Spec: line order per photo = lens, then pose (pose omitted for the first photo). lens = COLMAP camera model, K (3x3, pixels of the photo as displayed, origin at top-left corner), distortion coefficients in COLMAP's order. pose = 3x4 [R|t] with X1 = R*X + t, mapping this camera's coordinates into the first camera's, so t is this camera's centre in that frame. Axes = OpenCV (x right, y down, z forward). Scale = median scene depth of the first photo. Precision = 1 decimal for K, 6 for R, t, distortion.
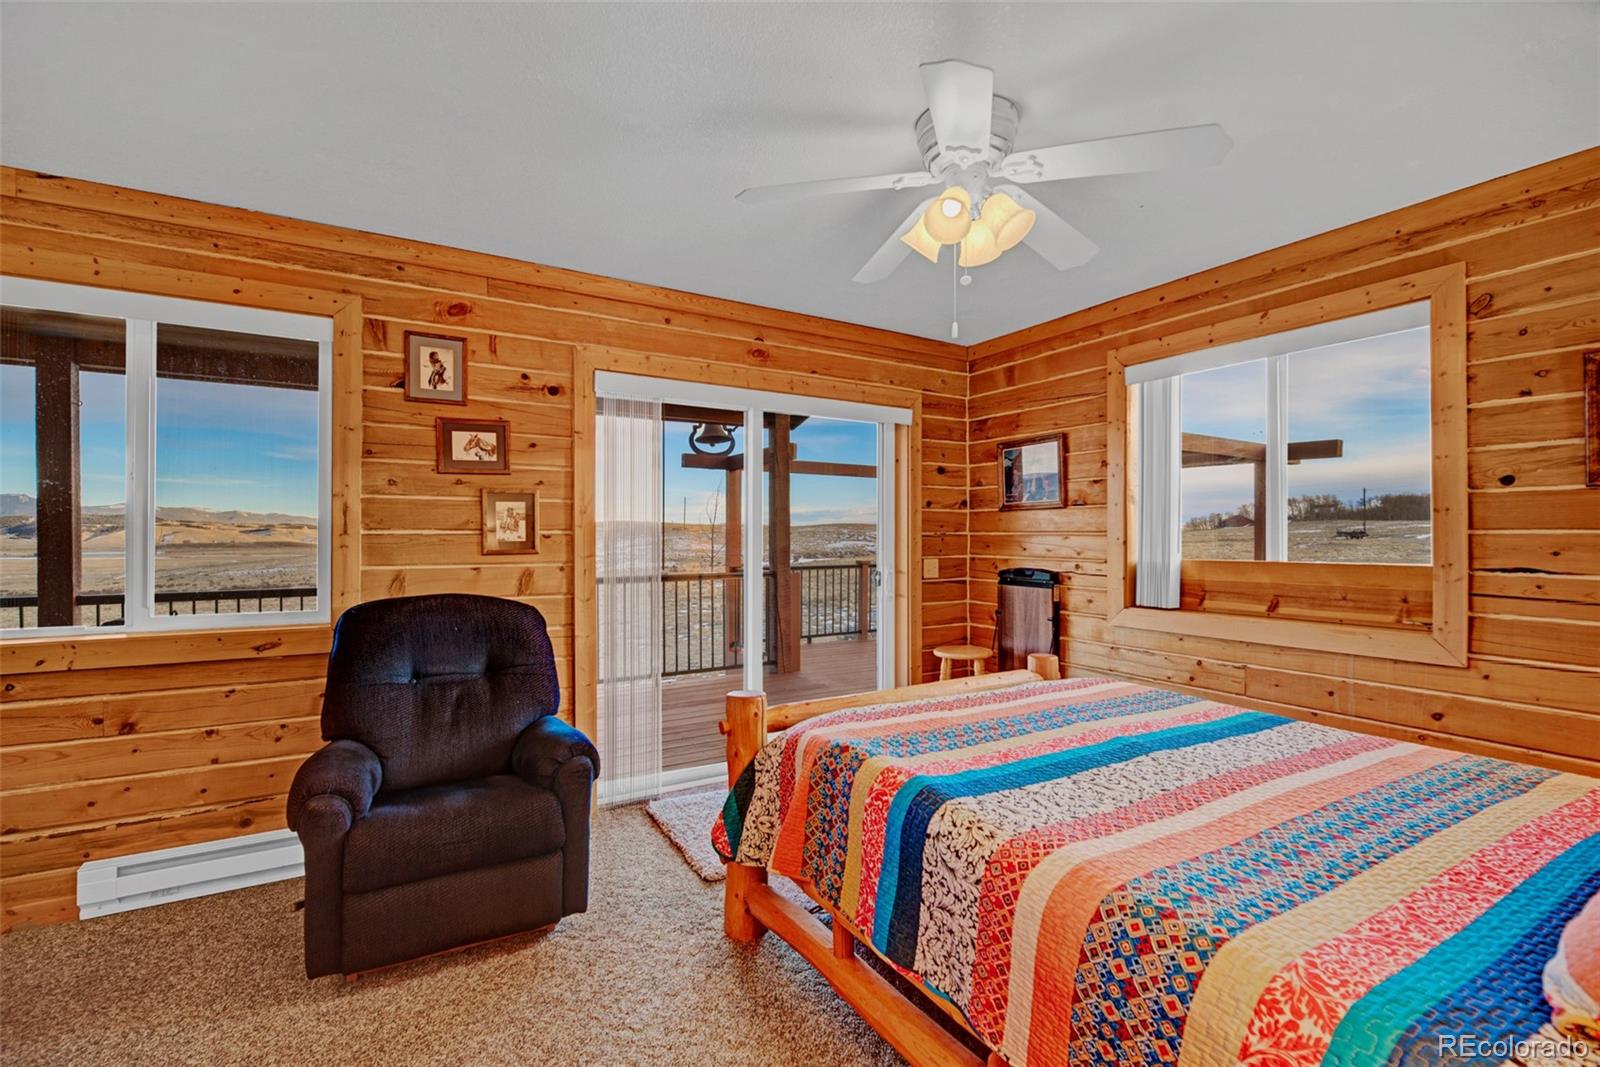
lens RADIAL K [[702.5, 0, 807.5], [0, 702.5, 536.5], [0, 0, 1]] dist [-0.011720, -0.000833]
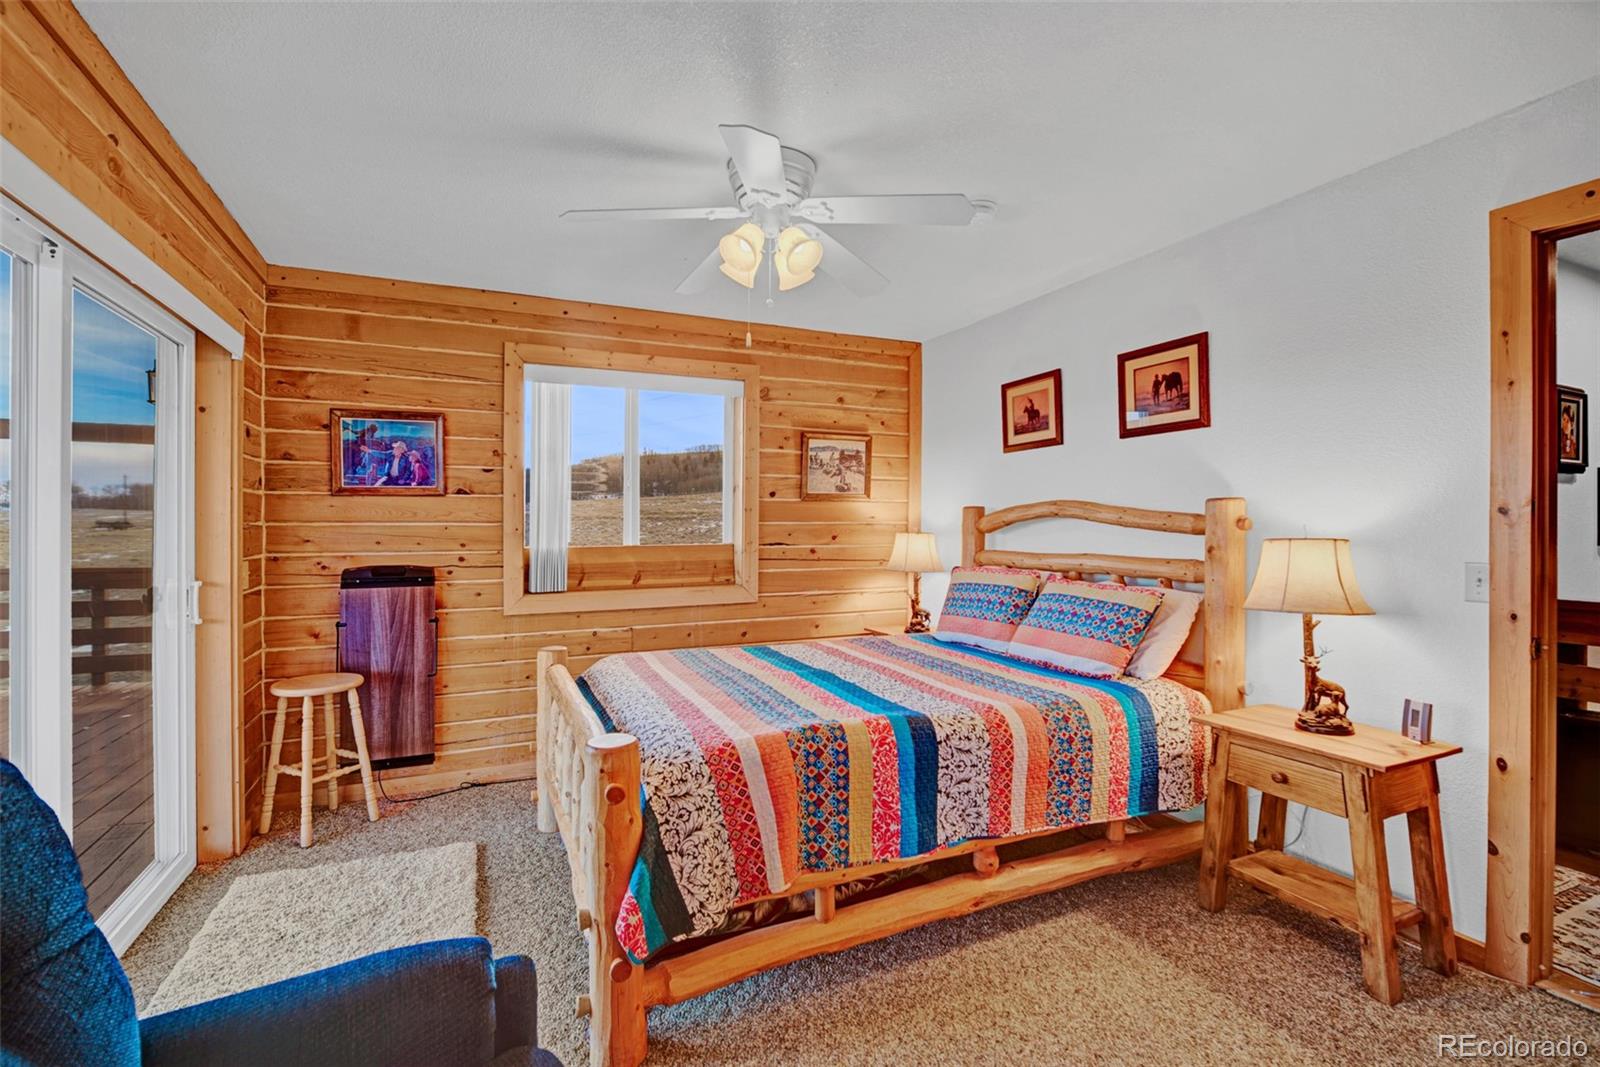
lens RADIAL K [[704.4, 0, 797.2], [0, 704.4, 529.2], [0, 0, 1]] dist [-0.012467, -0.000676]
pose [[0.117498, -0.007073, 0.993048, -0.751222], [0.003997, 0.999970, 0.006649, -0.002657], [-0.993065, 0.003188, 0.117523, 0.676865]]
